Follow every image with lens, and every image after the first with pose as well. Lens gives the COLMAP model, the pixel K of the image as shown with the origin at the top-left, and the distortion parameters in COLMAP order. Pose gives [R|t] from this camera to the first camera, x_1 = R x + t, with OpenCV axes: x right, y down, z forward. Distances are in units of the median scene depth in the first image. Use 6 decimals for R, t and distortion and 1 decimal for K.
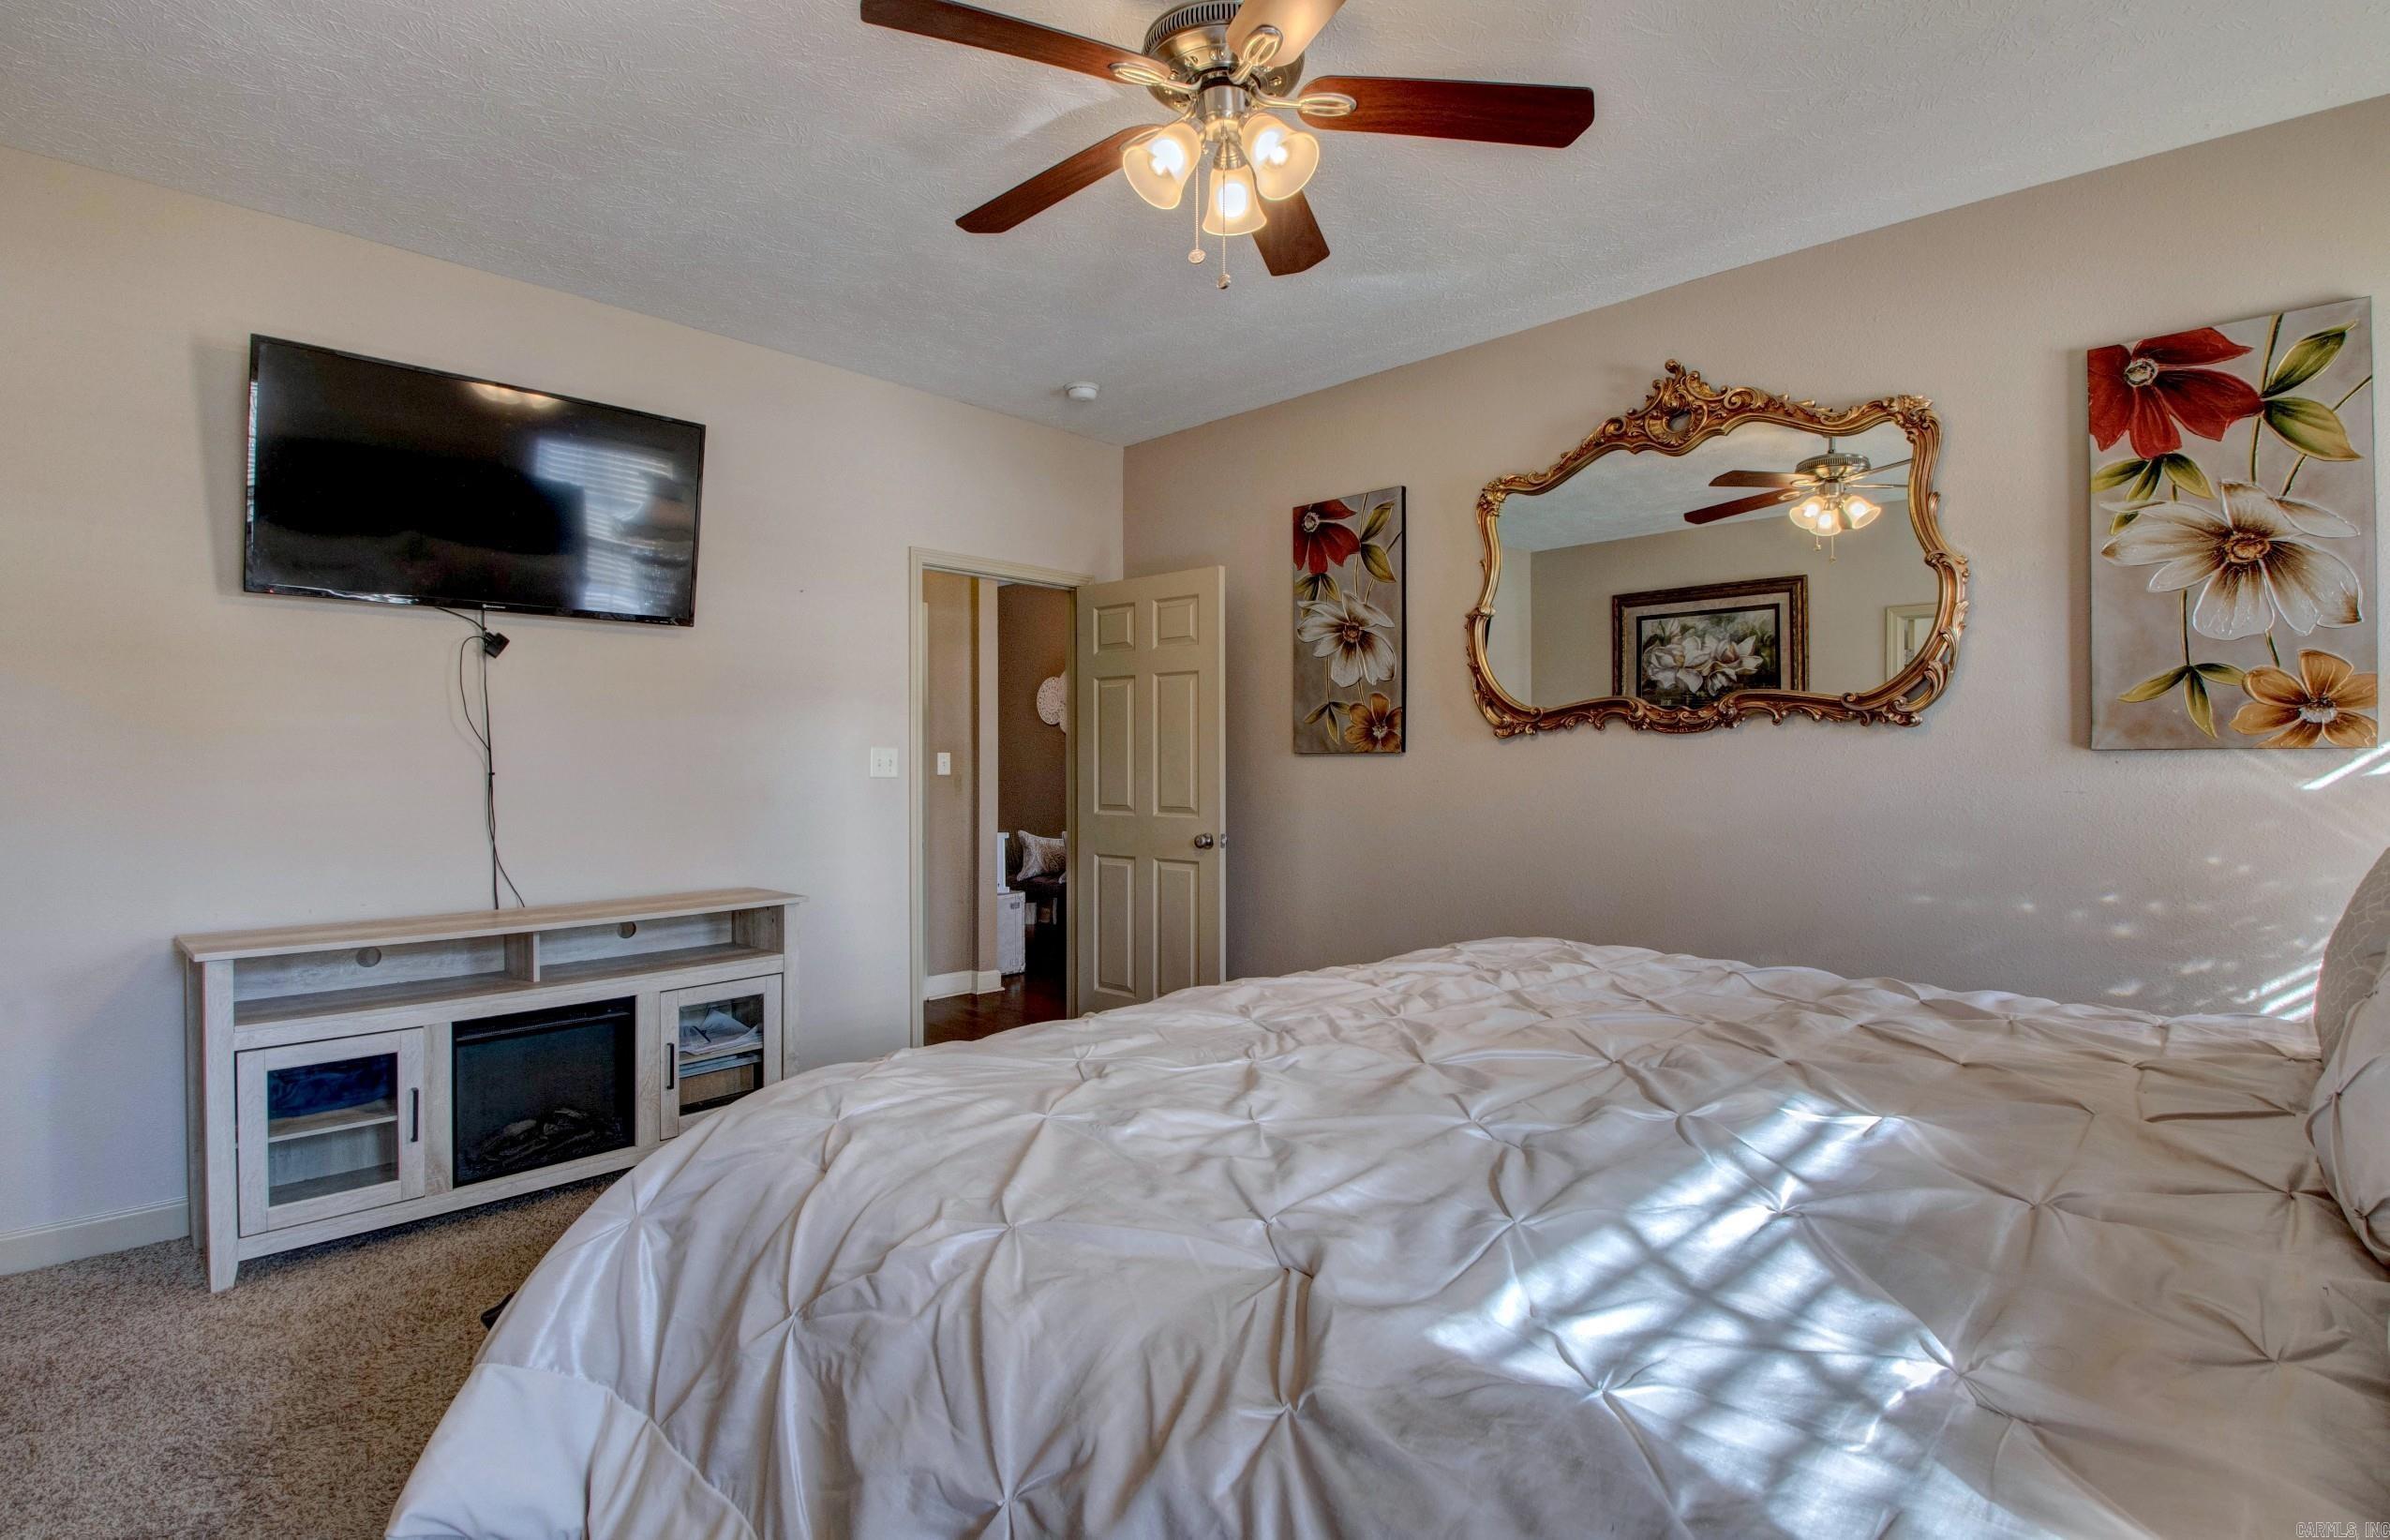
lens RADIAL K [[1111.6, 0, 1194.9], [0, 1111.6, 757.8], [0, 0, 1]] dist [0.003815, -0.013805]
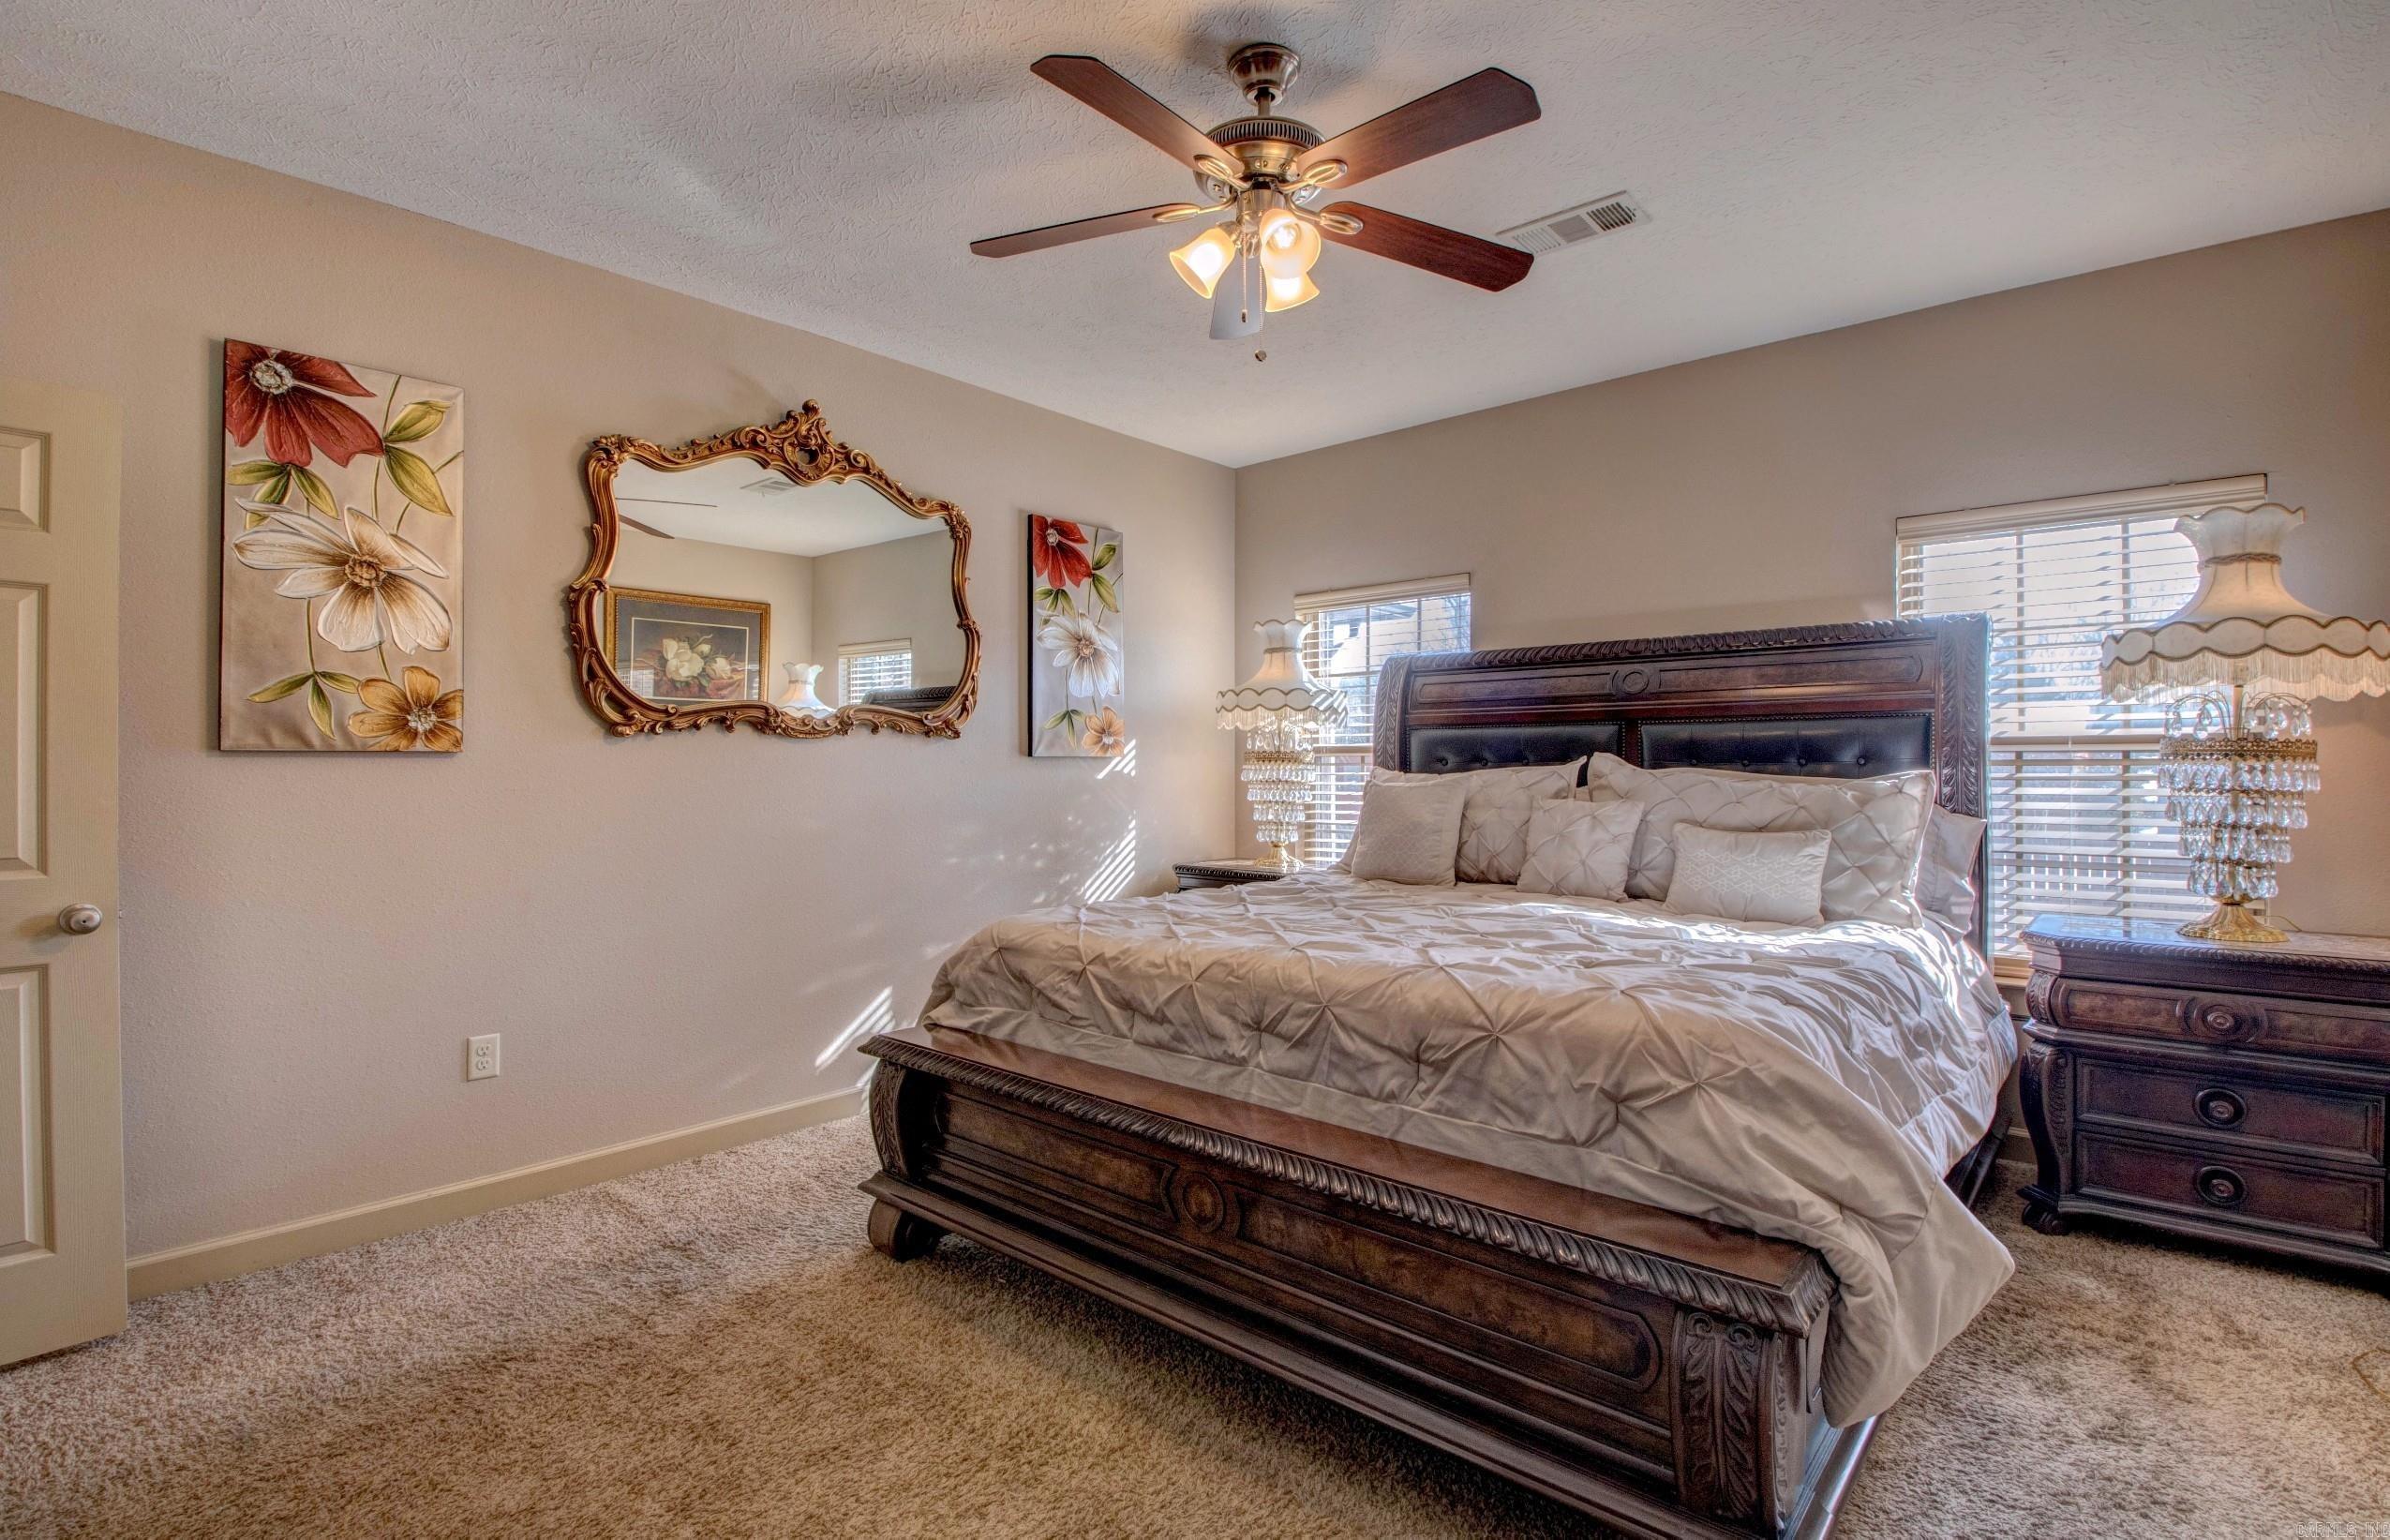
lens RADIAL K [[1111.6, 0, 1194.9], [0, 1111.6, 757.8], [0, 0, 1]] dist [0.003815, -0.013805]
pose [[-0.042109, 0.003210, 0.999108, -0.667263], [-0.005486, 0.999979, -0.003444, -0.001055], [-0.999098, -0.005626, -0.042090, 0.645471]]
